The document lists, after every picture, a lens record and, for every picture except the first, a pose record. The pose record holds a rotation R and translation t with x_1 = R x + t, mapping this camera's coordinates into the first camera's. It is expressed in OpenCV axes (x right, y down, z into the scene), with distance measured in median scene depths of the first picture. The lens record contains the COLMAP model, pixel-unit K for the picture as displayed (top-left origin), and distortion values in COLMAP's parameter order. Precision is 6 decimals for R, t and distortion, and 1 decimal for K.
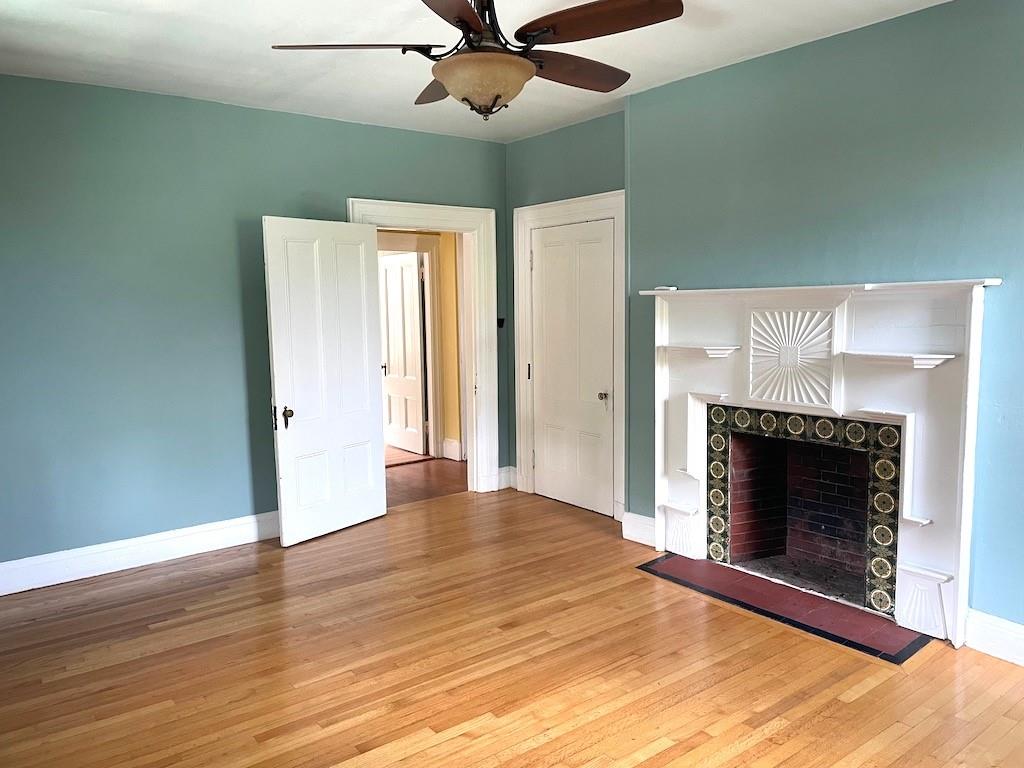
lens RADIAL K [[774.0, 0, 517.7], [0, 774.0, 383.9], [0, 0, 1]] dist [0.102602, -0.126665]
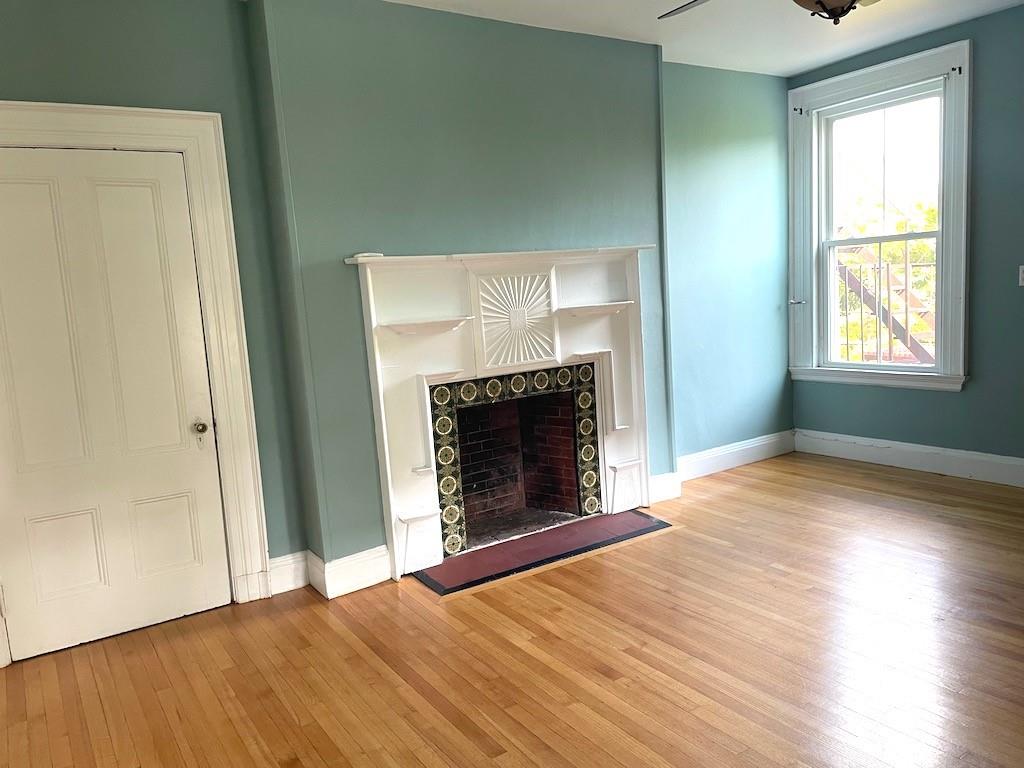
lens RADIAL K [[774.0, 0, 517.7], [0, 774.0, 383.9], [0, 0, 1]] dist [0.102602, -0.126665]
pose [[0.067452, -0.117596, 0.990768, -0.705492], [0.170165, 0.979836, 0.104714, -0.059432], [-0.983104, 0.161531, 0.086103, 0.924618]]
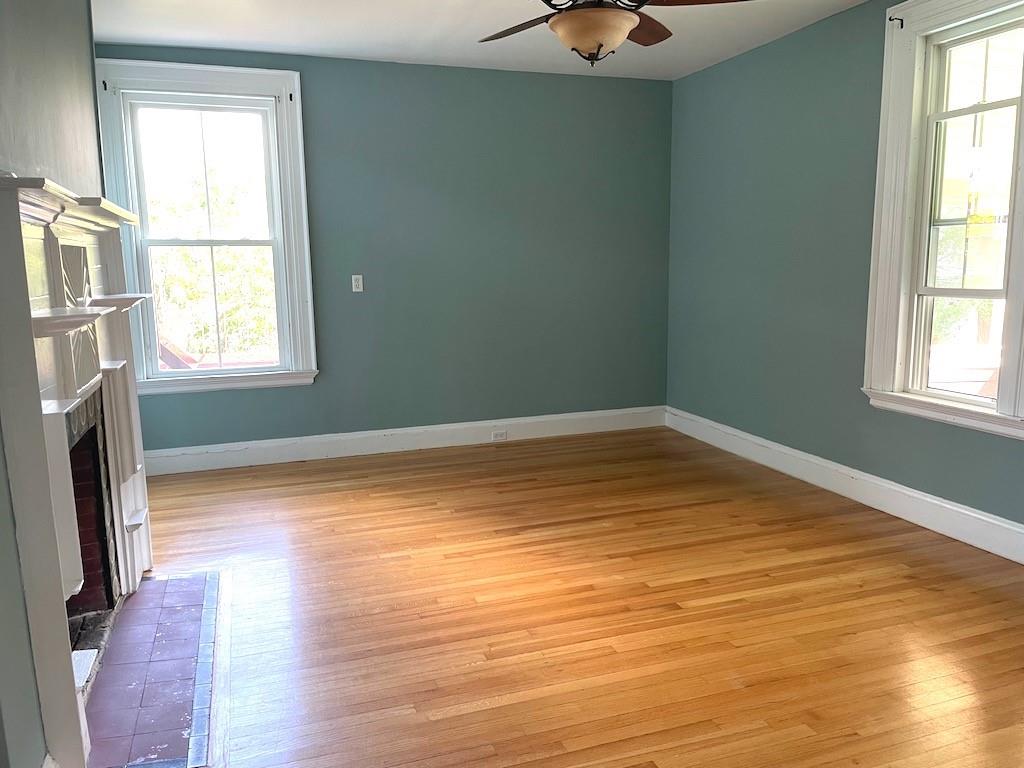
lens RADIAL K [[774.0, 0, 517.7], [0, 774.0, 383.9], [0, 0, 1]] dist [0.102602, -0.126665]
pose [[-0.949908, -0.022509, 0.311717, -0.213240], [0.058799, 0.966720, 0.248987, -0.125438], [-0.306948, 0.254844, -0.916972, 1.514399]]
